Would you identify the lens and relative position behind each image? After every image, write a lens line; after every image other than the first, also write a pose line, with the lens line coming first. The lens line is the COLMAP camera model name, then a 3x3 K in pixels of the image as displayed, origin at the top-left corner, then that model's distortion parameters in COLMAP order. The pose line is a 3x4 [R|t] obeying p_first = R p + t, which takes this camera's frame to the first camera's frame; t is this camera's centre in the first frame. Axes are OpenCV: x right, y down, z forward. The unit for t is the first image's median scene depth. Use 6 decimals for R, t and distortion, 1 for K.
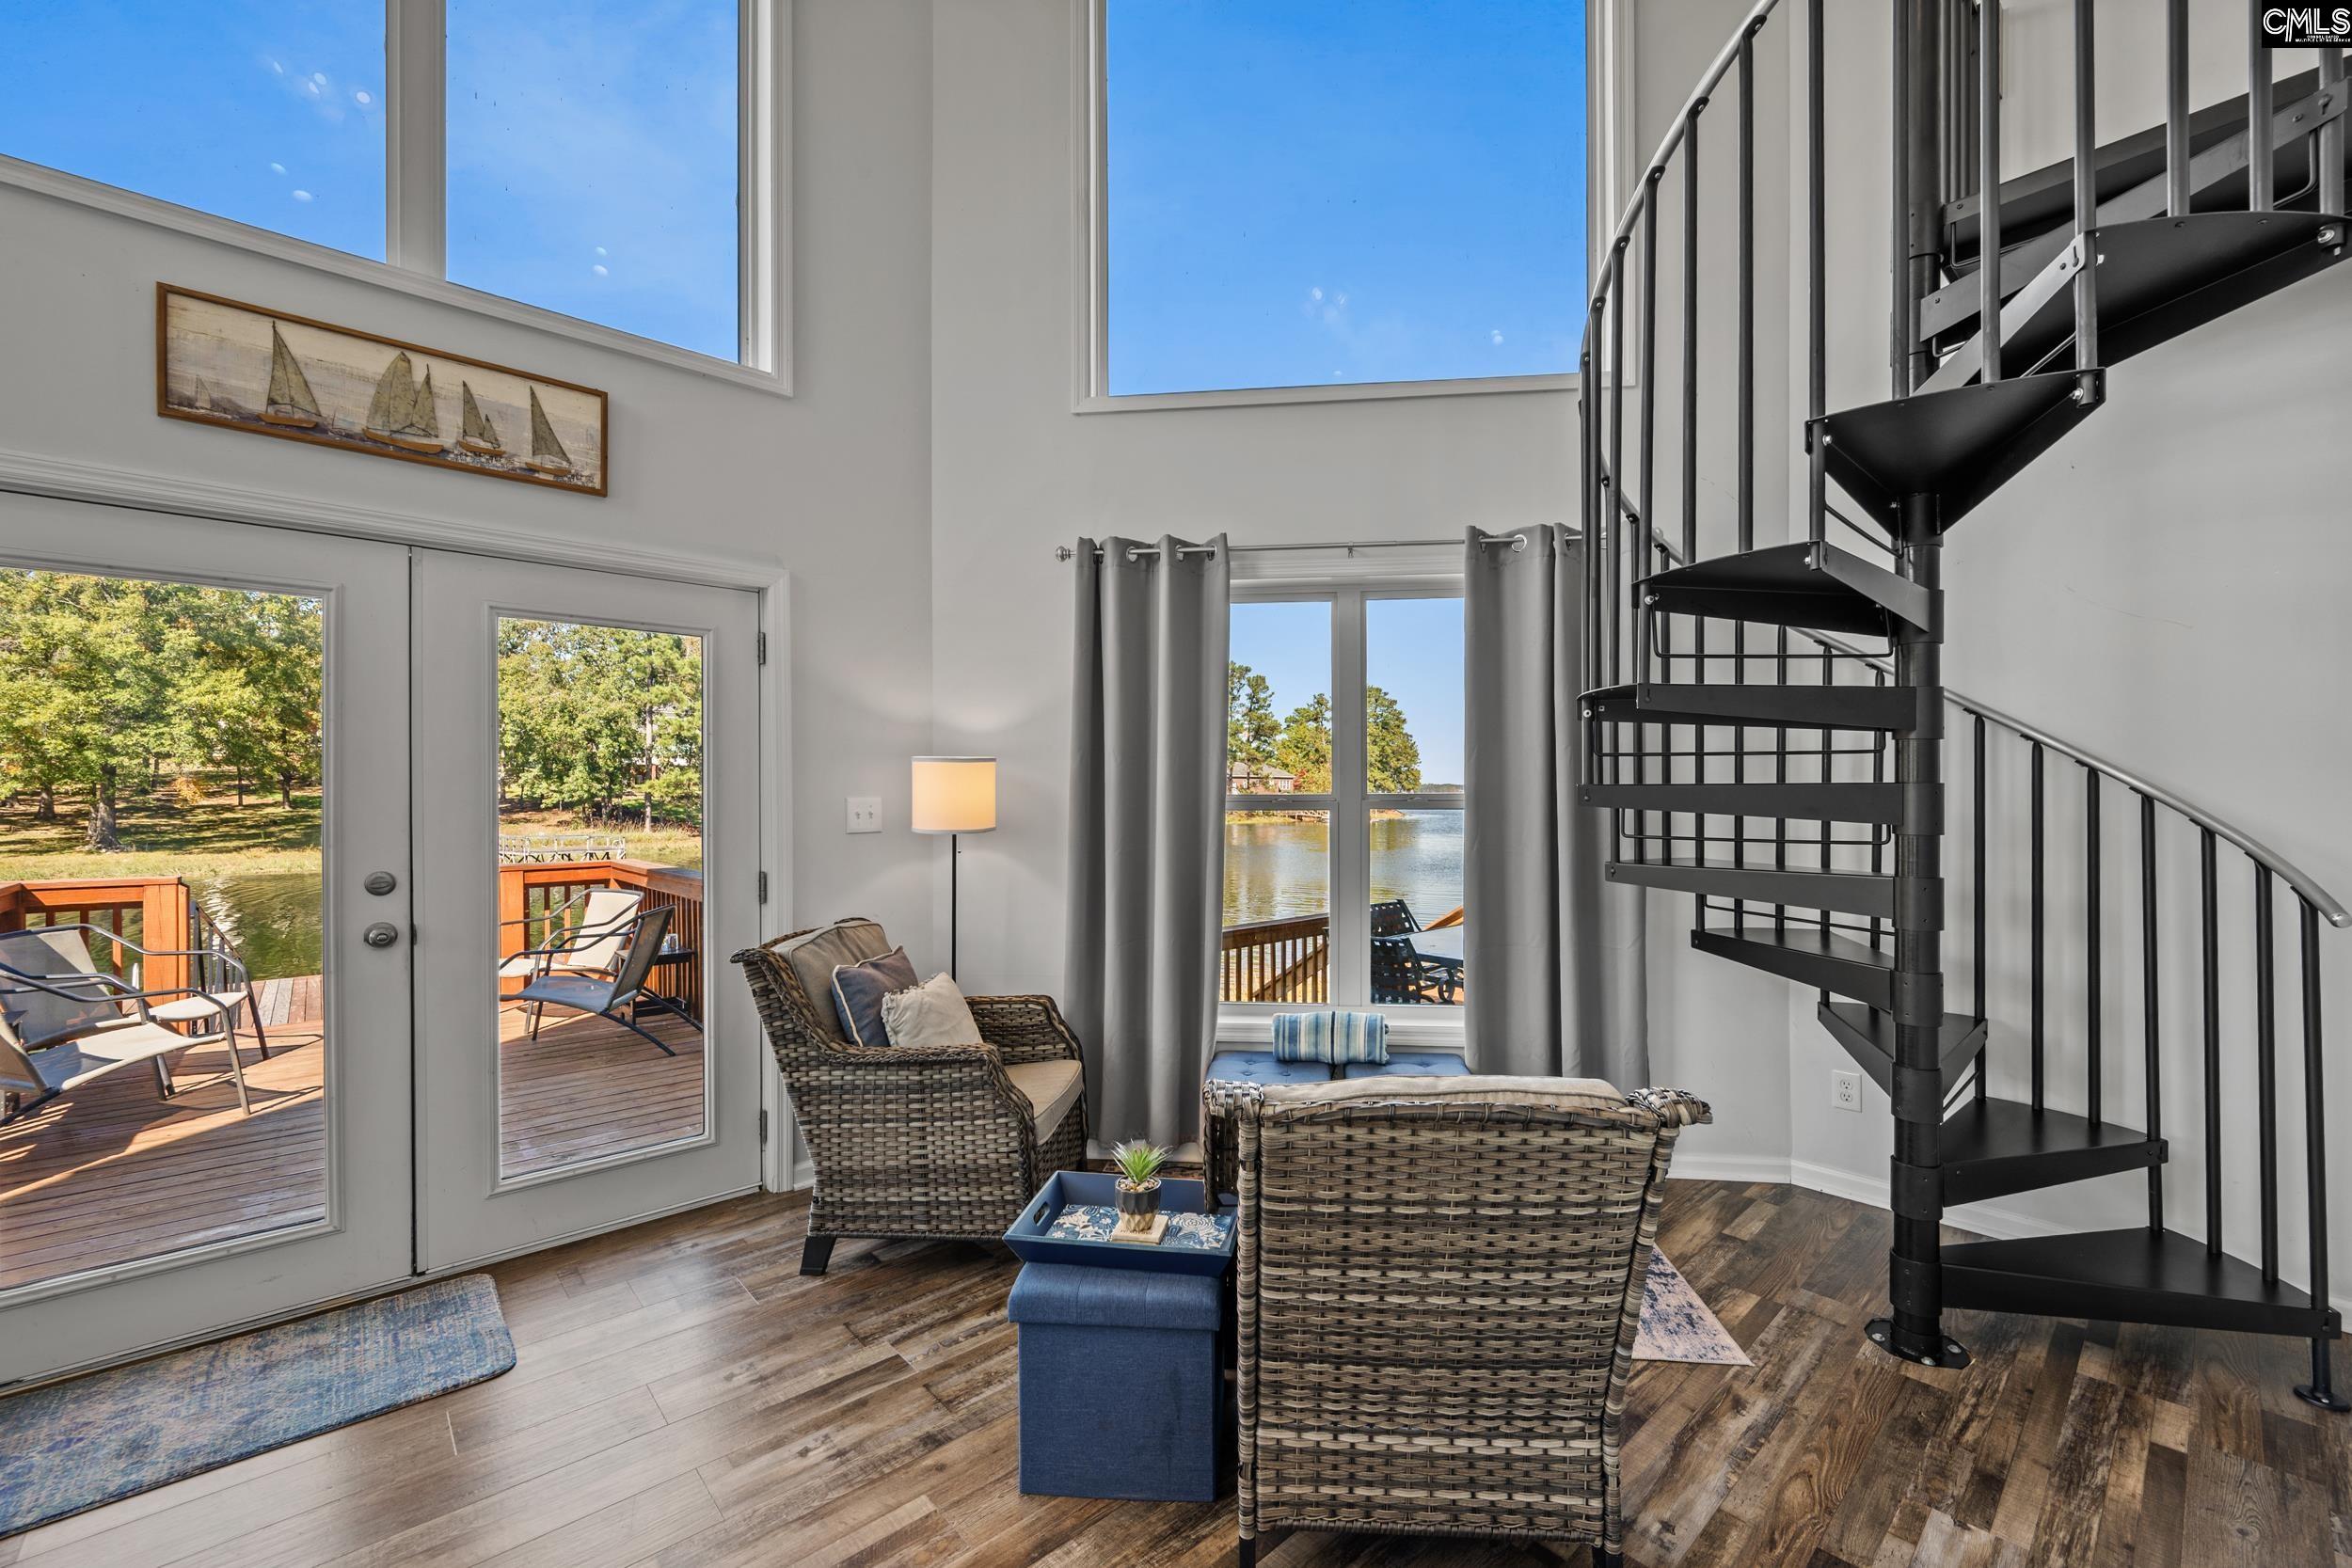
lens RADIAL K [[979.0, 0, 1218.9], [0, 979.0, 795.7], [0, 0, 1]] dist [-0.000093, -0.000525]
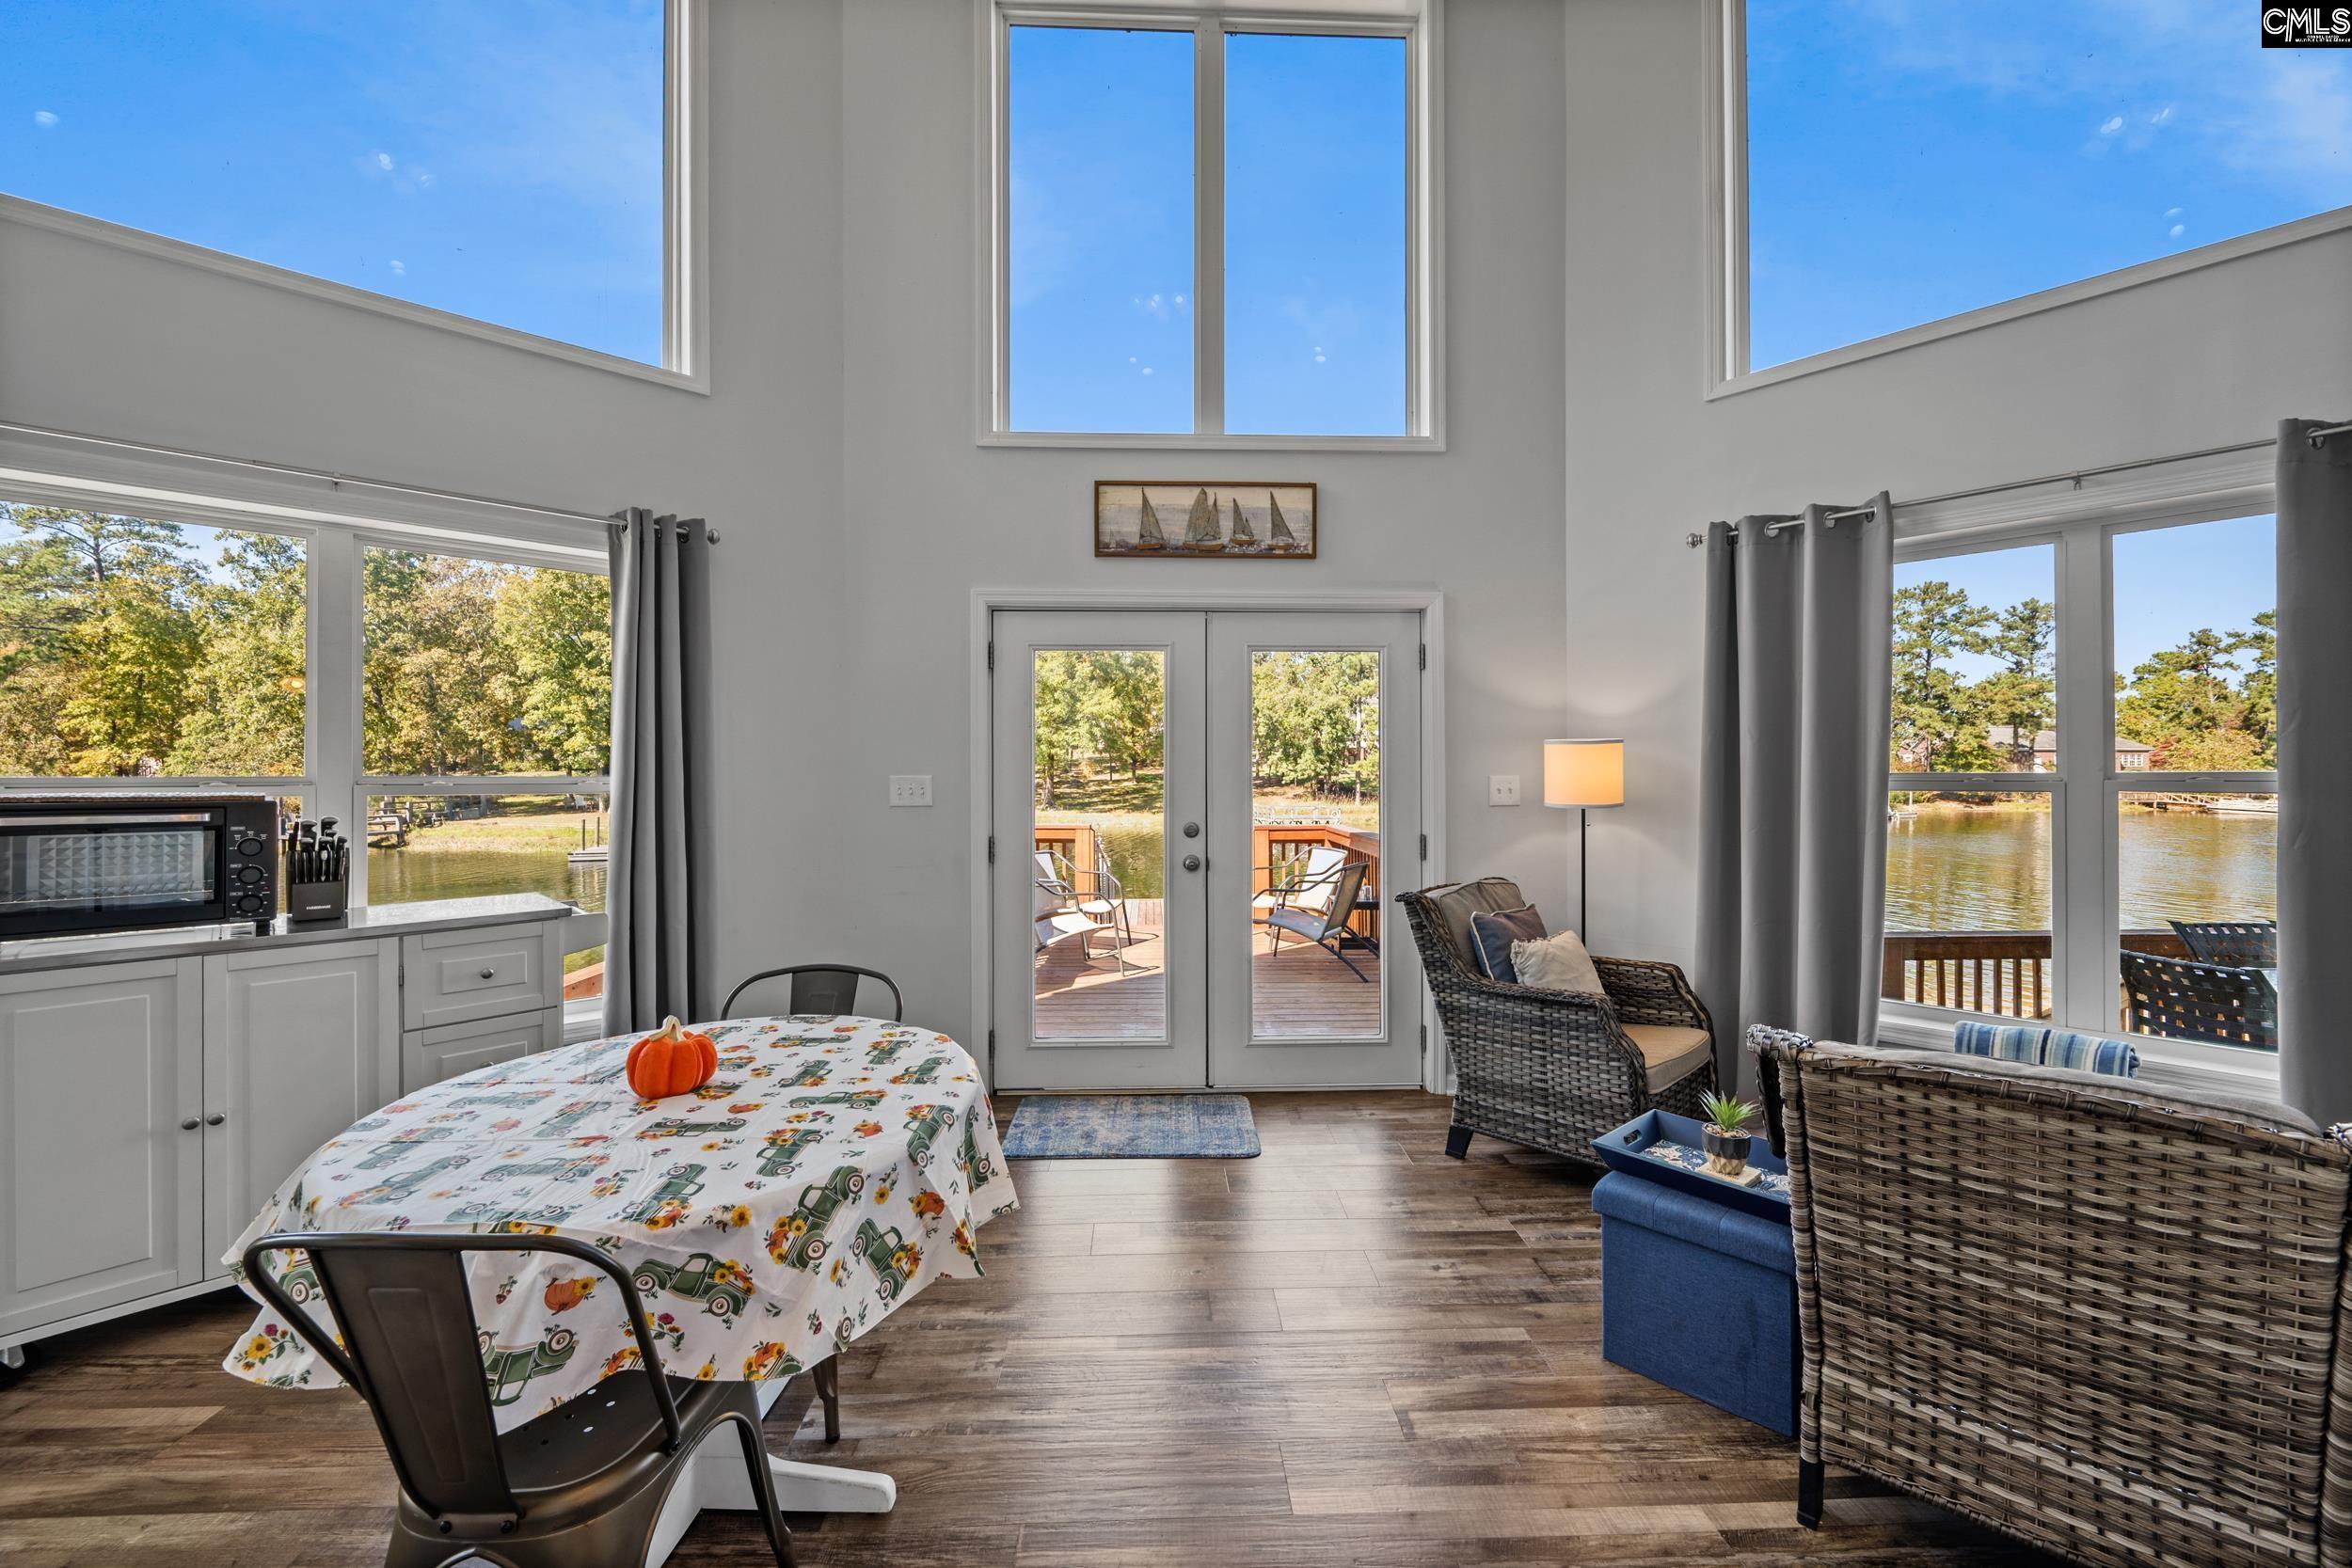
lens RADIAL K [[954.7, 0, 1165.2], [0, 954.7, 773.1], [0, 0, 1]] dist [-0.000799, -0.000171]
pose [[0.746466, 0.000525, -0.665423, 0.116254], [-0.001339, 0.999999, -0.000712, 0.000383], [0.665422, 0.001422, 0.746466, -0.152138]]
